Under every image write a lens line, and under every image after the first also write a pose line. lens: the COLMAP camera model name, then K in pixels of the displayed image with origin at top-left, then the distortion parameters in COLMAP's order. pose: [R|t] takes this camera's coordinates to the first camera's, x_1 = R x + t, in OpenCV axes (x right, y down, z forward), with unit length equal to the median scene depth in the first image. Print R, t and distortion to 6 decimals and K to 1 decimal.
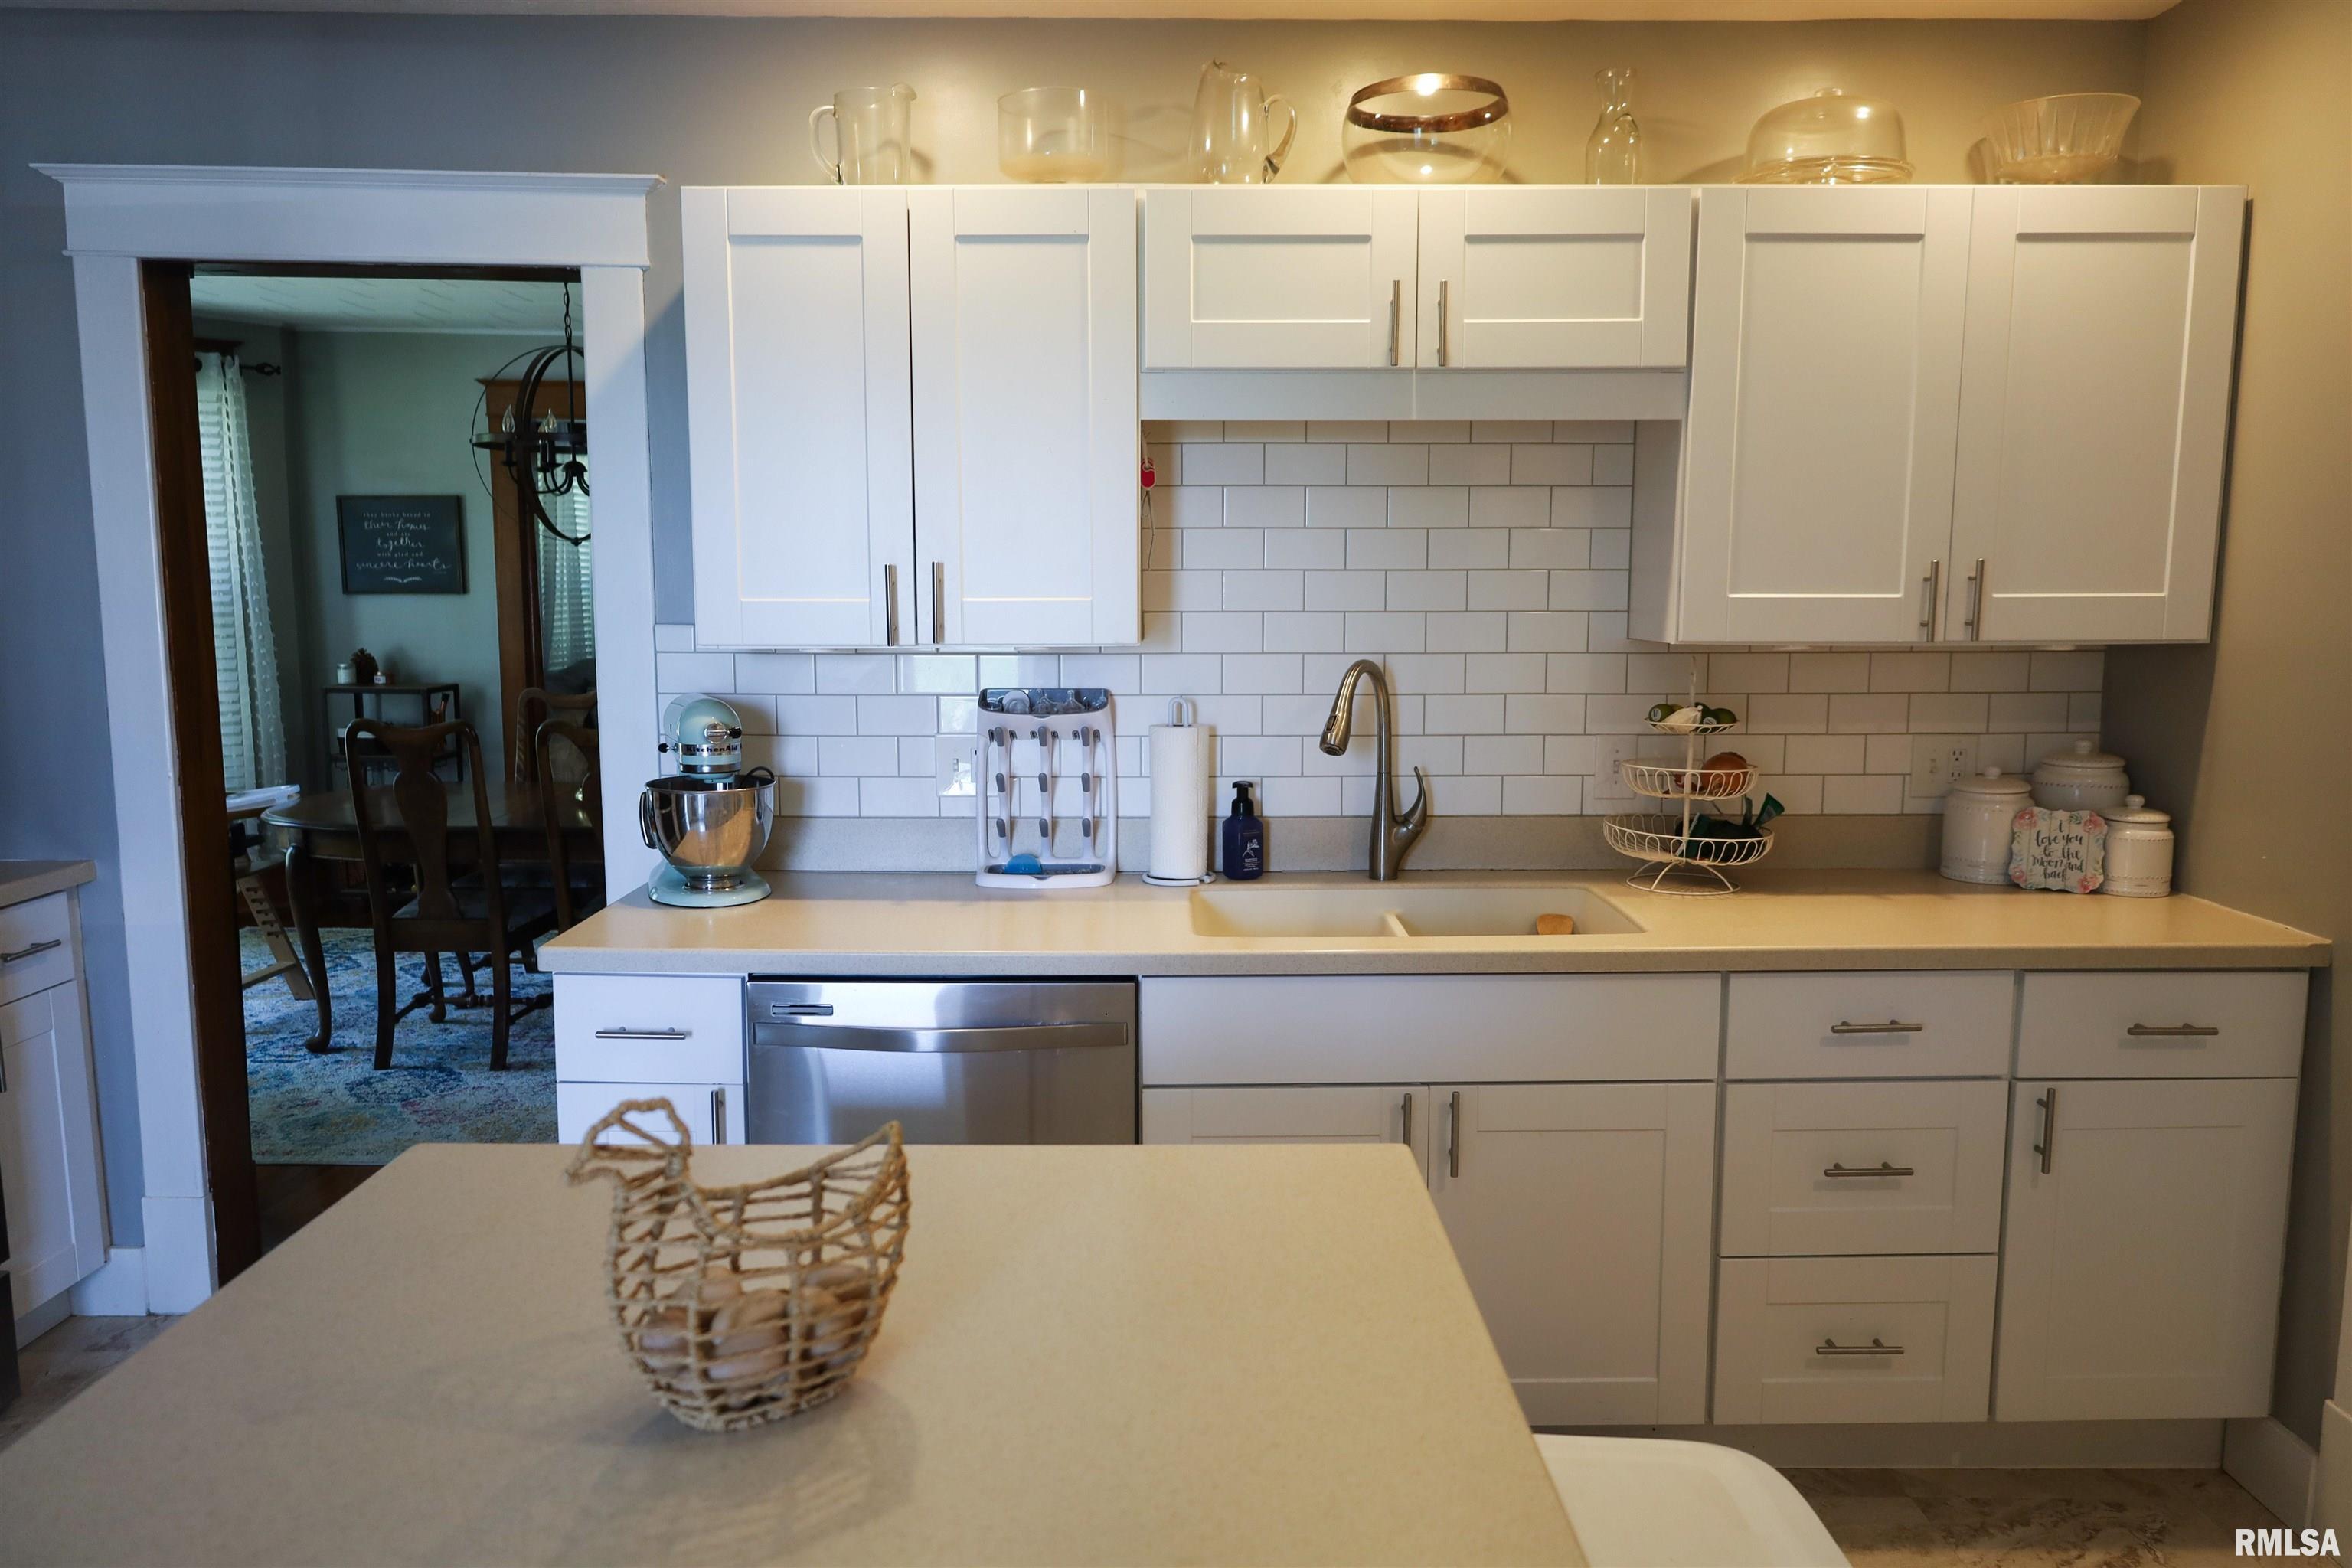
lens RADIAL K [[1640.7, 0, 1176.5], [0, 1640.7, 883.6], [0, 0, 1]] dist [-0.018761, 0.001791]
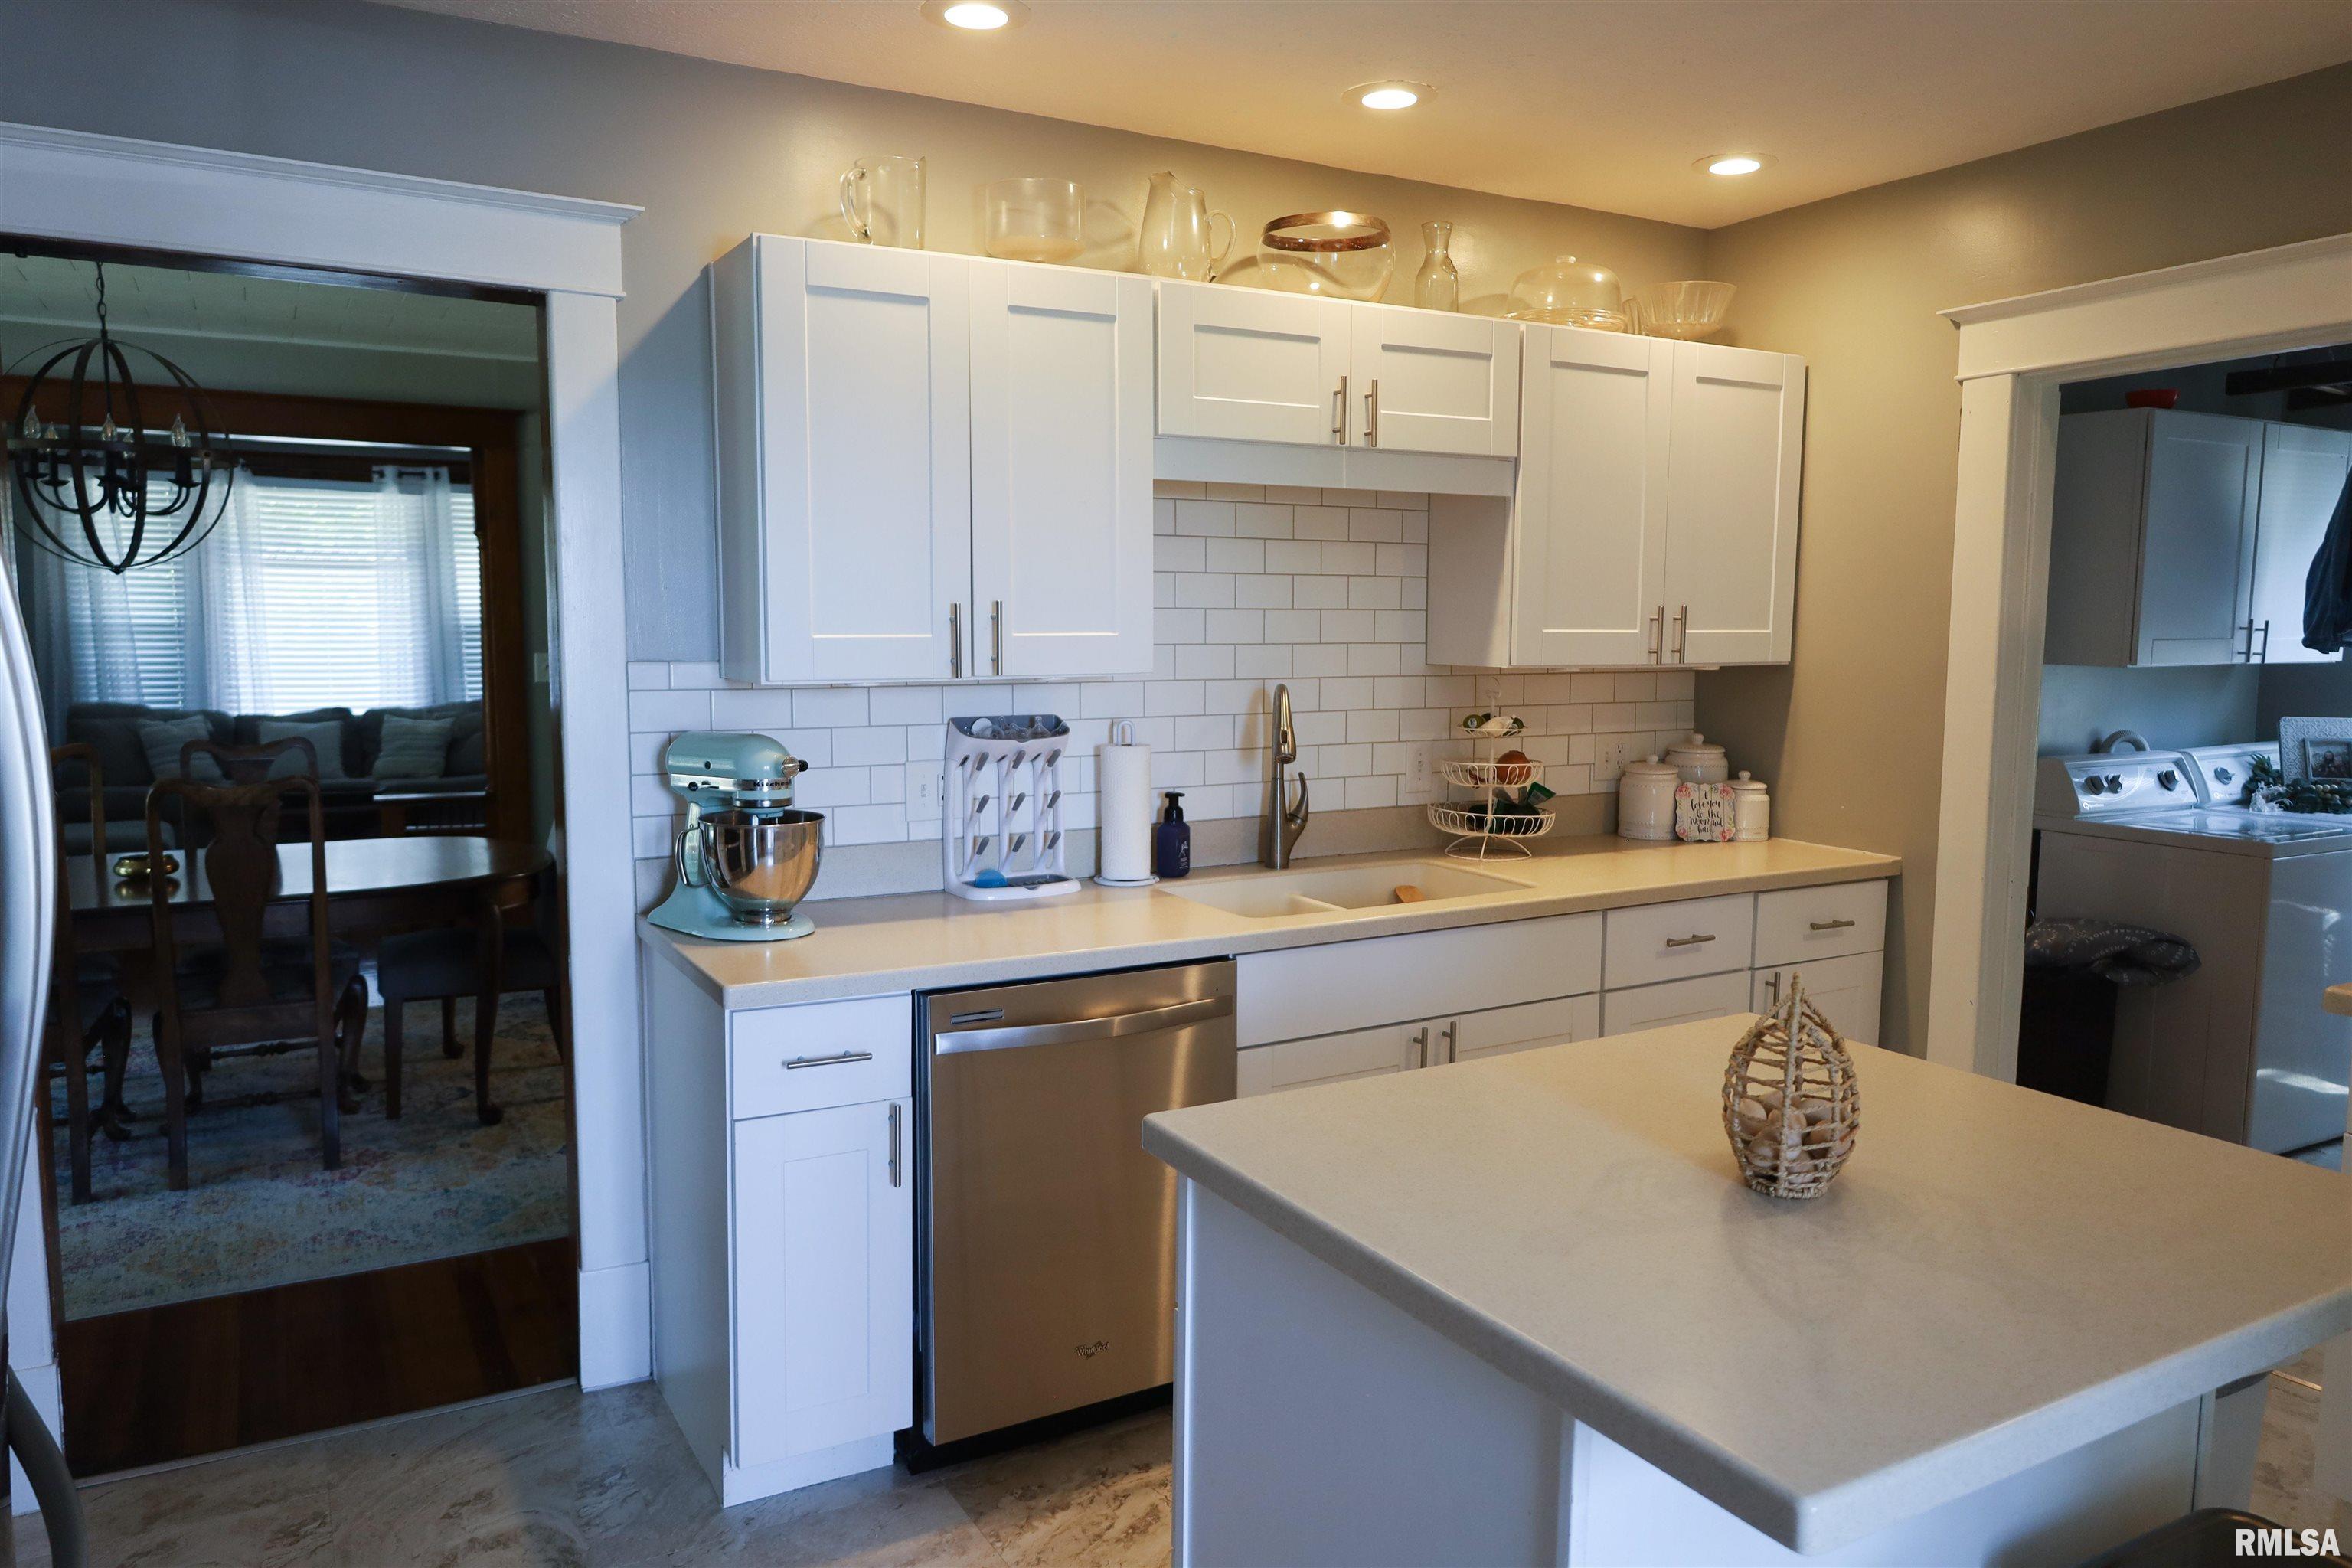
lens RADIAL K [[1676.9, 0, 1179.2], [0, 1676.9, 937.8], [0, 0, 1]] dist [-0.061879, 0.002440]
pose [[0.864731, -0.091136, 0.493898, -0.571028], [0.085218, 0.995763, 0.034540, -0.001069], [-0.494953, 0.012221, 0.868834, -0.020661]]
